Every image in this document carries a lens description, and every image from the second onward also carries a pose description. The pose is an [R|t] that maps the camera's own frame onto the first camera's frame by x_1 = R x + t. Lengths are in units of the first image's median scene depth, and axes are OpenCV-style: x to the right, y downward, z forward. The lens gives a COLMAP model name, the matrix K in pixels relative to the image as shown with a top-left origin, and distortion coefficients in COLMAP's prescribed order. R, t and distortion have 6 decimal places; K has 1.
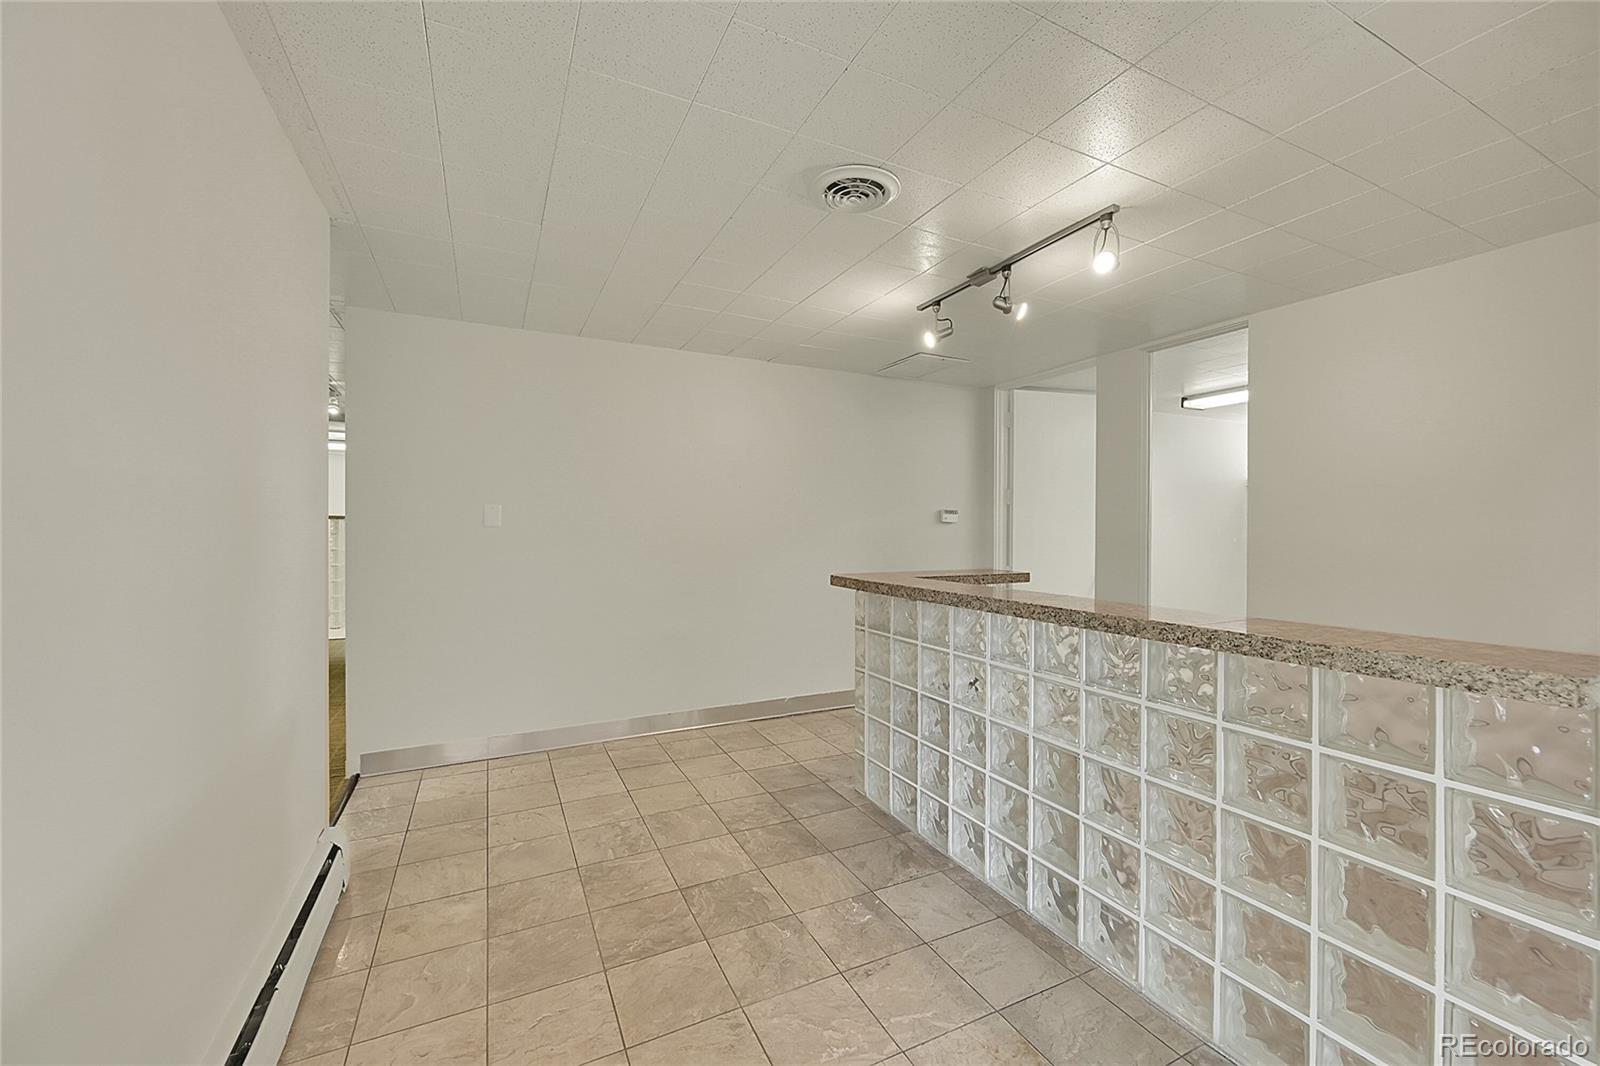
lens RADIAL K [[629.2, 0, 794.7], [0, 629.2, 533.2], [0, 0, 1]] dist [-0.001324, 0.000095]
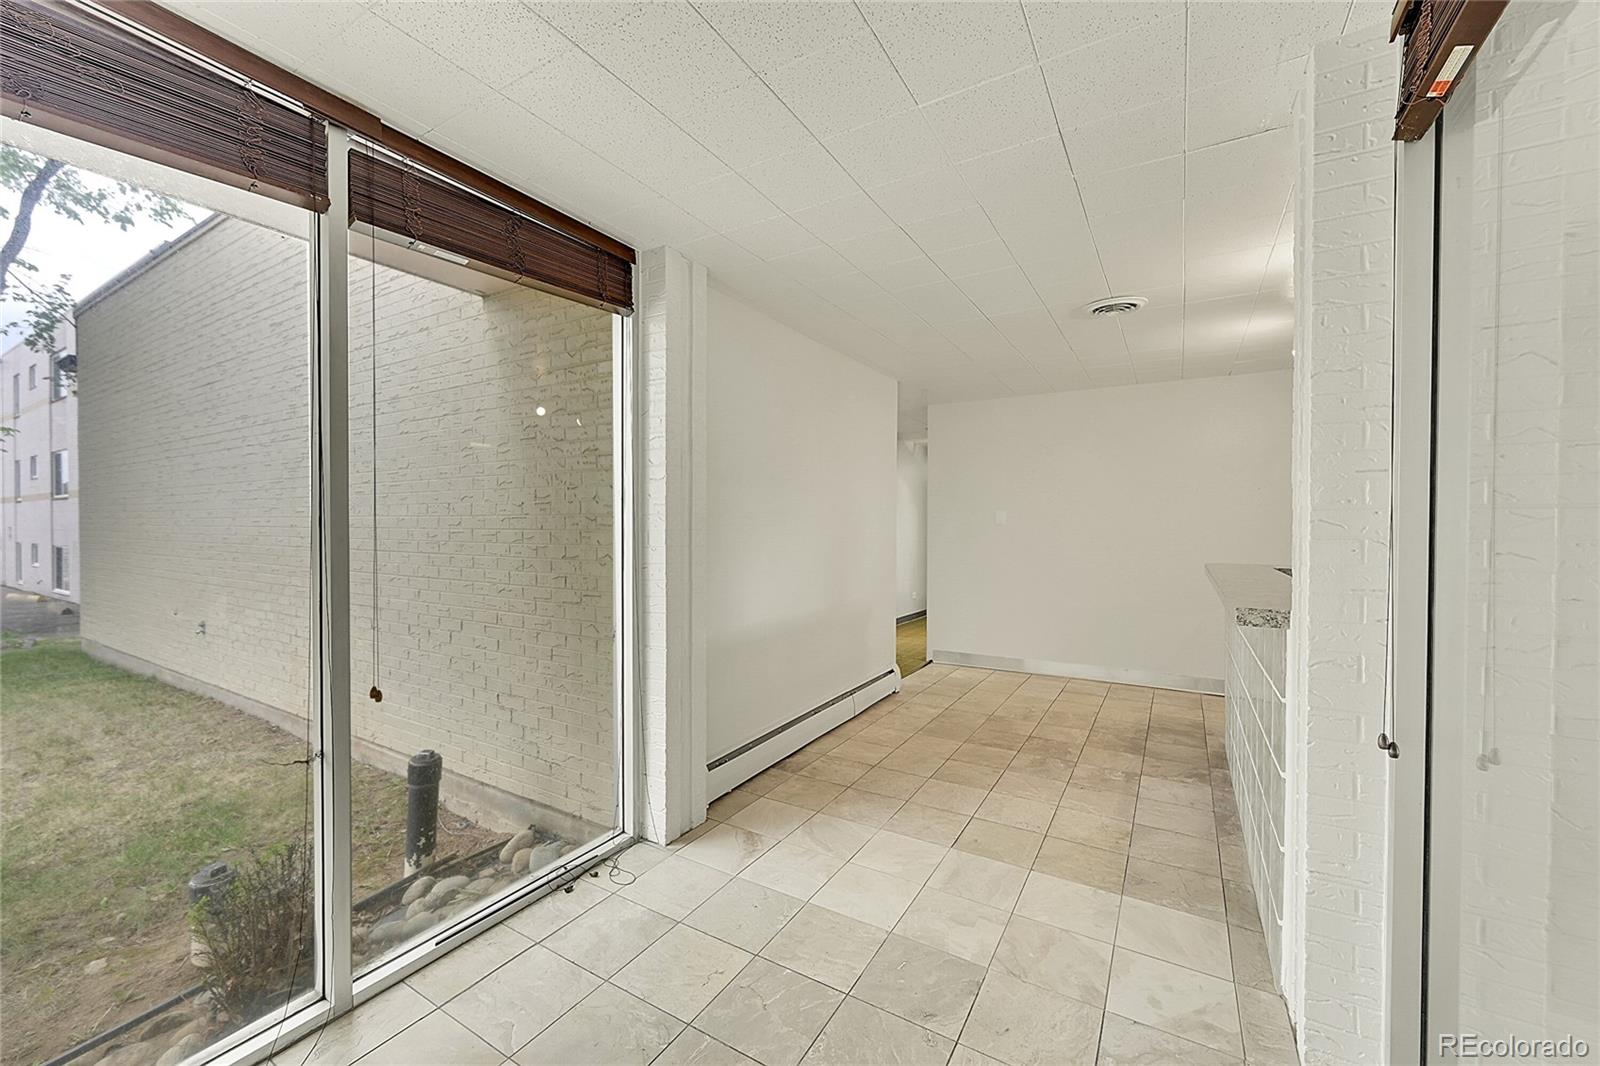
lens RADIAL K [[629.2, 0, 799.1], [0, 629.2, 530.8], [0, 0, 1]] dist [-0.001324, 0.000095]
pose [[0.544058, 0.005481, -0.839029, 0.930340], [-0.000628, 0.999981, 0.006125, -0.009593], [0.839047, -0.002805, 0.544051, -0.476769]]
